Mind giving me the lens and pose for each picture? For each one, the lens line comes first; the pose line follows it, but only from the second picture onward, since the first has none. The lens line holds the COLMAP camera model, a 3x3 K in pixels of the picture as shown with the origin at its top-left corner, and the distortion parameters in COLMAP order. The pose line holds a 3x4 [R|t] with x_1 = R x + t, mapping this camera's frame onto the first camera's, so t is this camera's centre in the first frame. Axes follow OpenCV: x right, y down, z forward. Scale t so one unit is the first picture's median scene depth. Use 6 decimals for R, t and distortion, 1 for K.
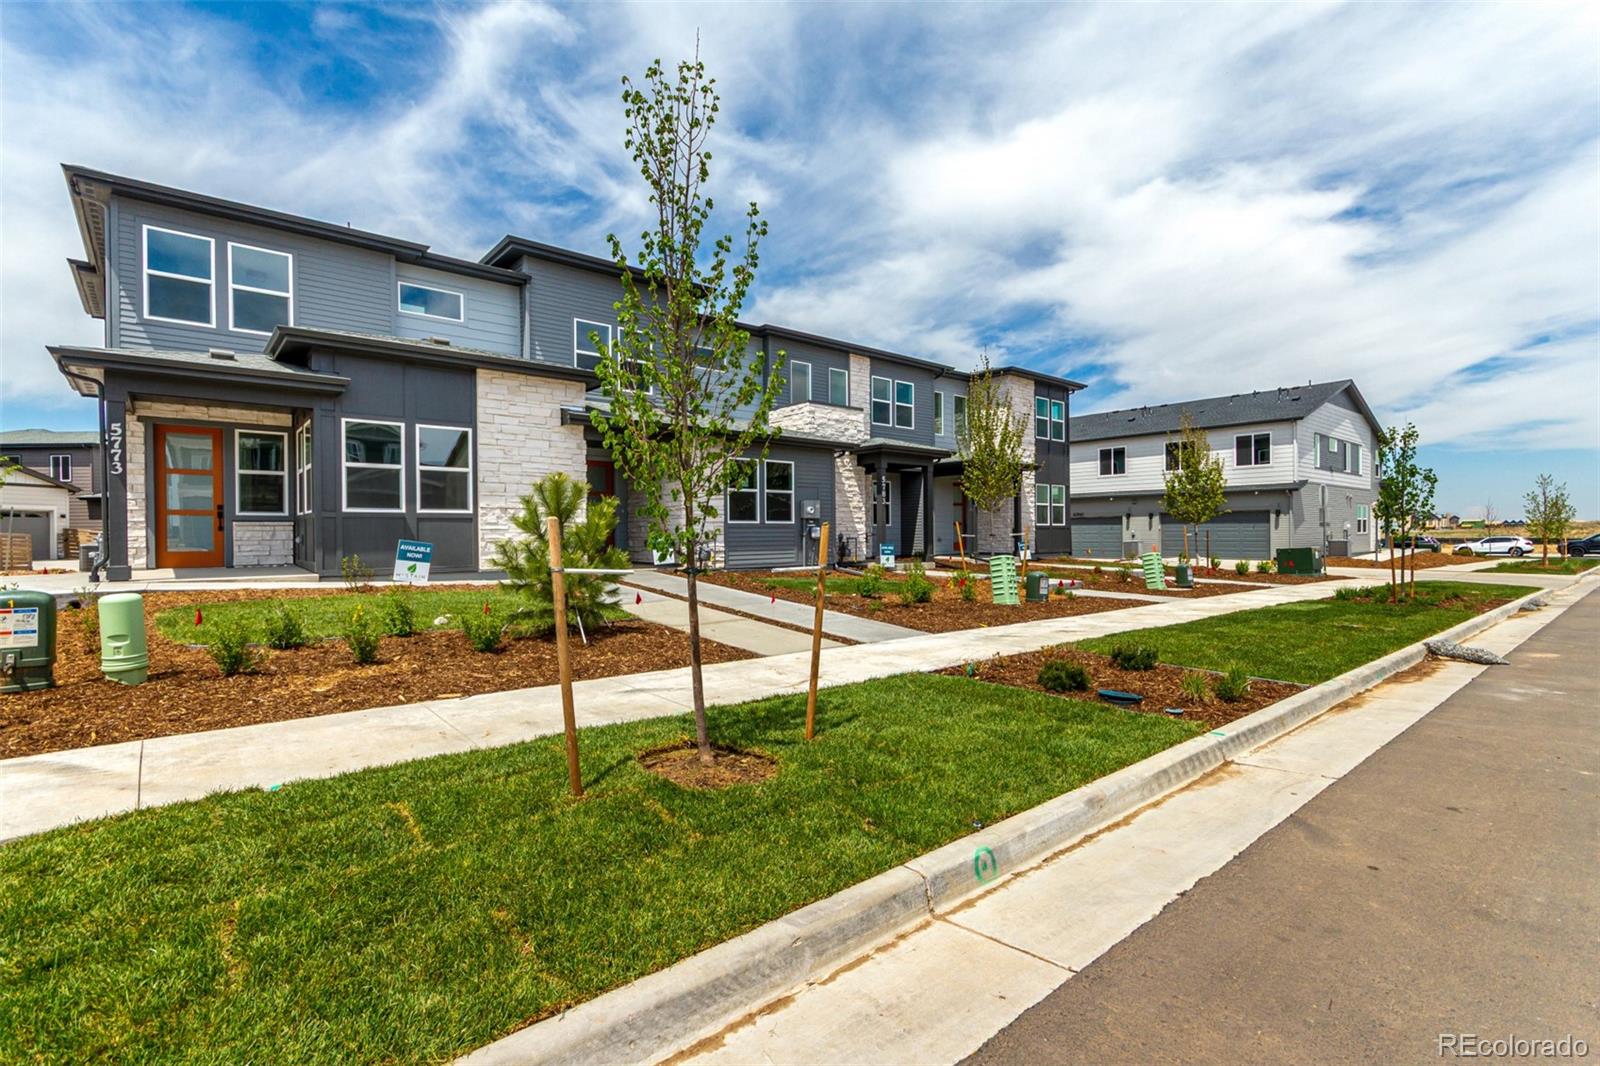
lens RADIAL K [[744.2, 0, 810.3], [0, 744.2, 535.7], [0, 0, 1]] dist [0.001371, 0.000215]
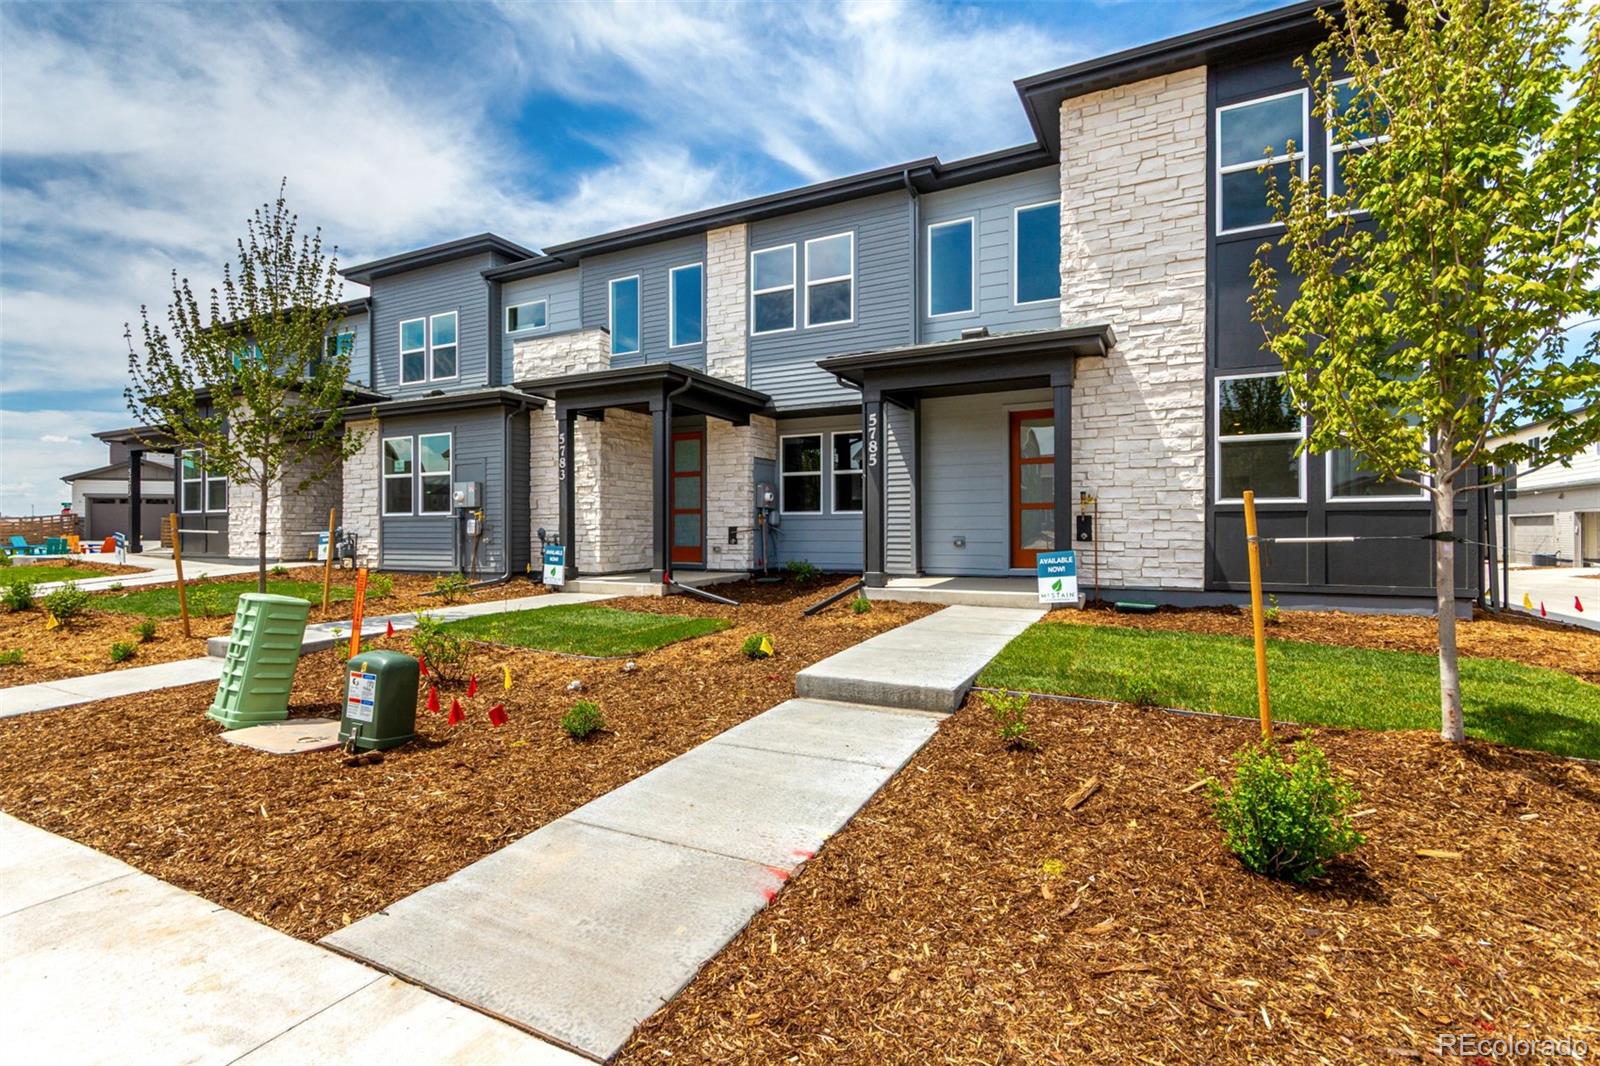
lens RADIAL K [[744.2, 0, 797.9], [0, 744.2, 525.9], [0, 0, 1]] dist [0.001371, 0.000215]
pose [[0.369037, 0.001322, -0.929414, 0.596489], [-0.000653, 0.999999, 0.001163, -0.004914], [0.929415, 0.000178, 0.369037, 0.783572]]
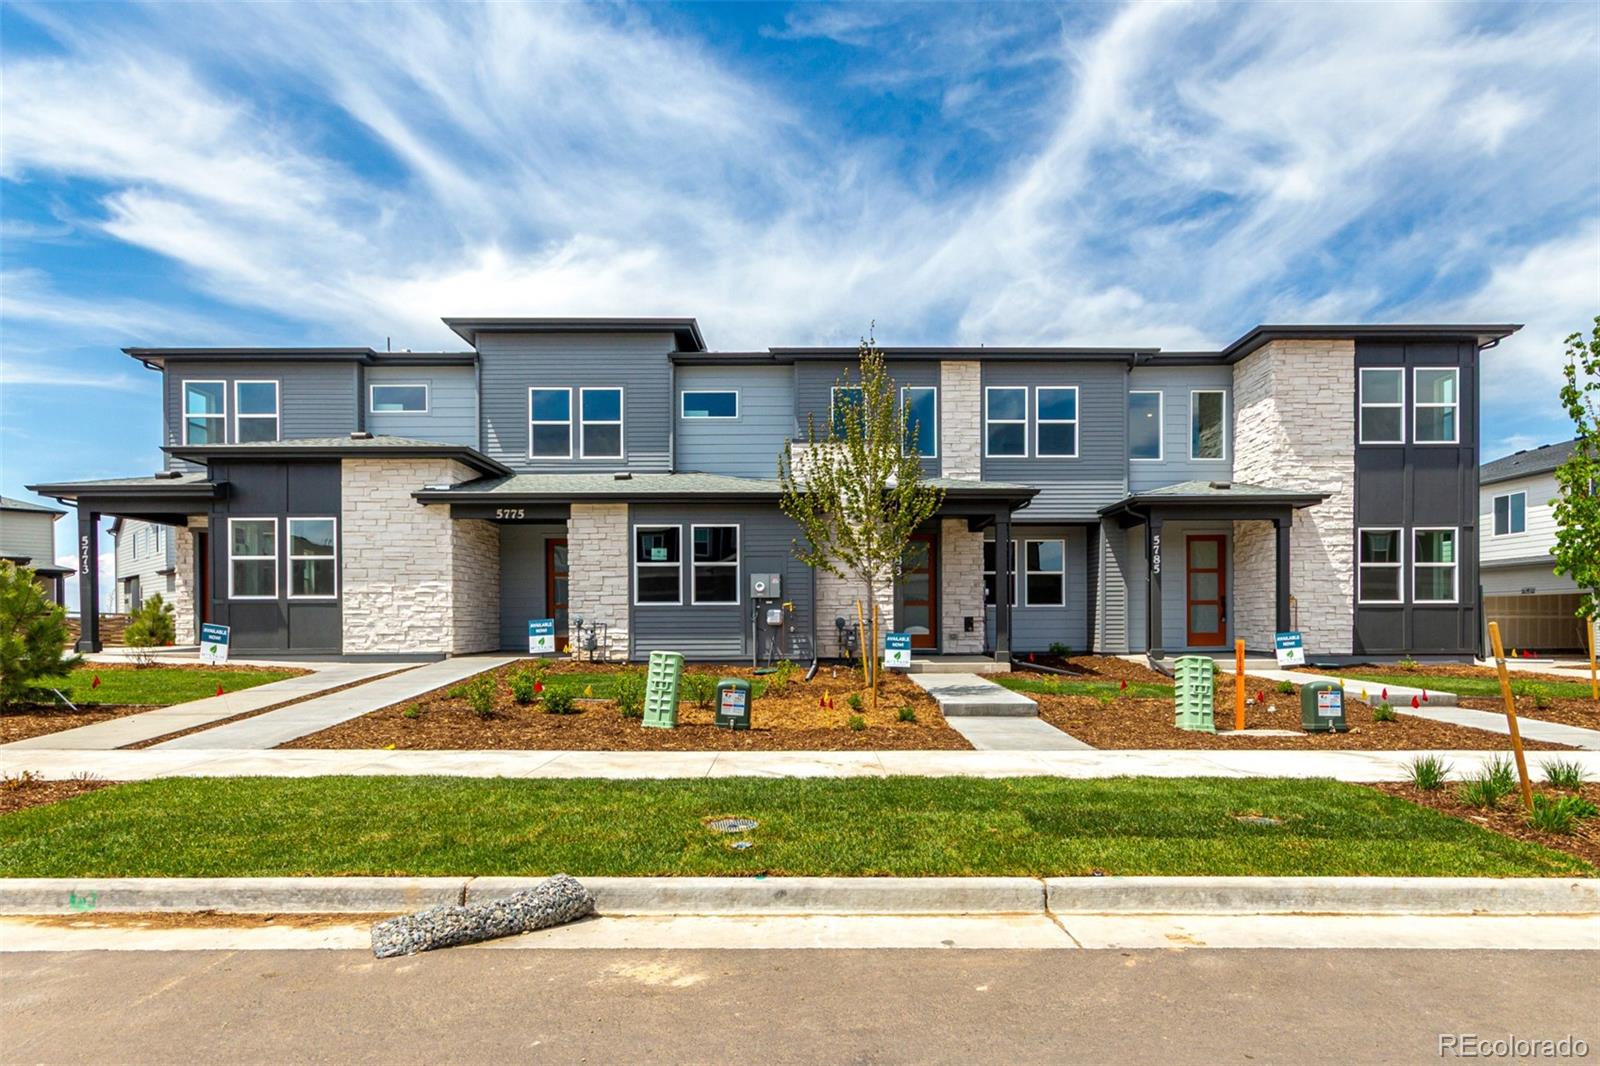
lens RADIAL K [[885.6, 0, 854.3], [0, 885.6, 622.0], [0, 0, 1]] dist [0.005128, -0.000390]
pose [[0.758733, 0.003426, -0.651393, 0.494387], [-0.002115, 0.999994, 0.002797, -0.001288], [0.651399, -0.000744, 0.758735, 0.288776]]
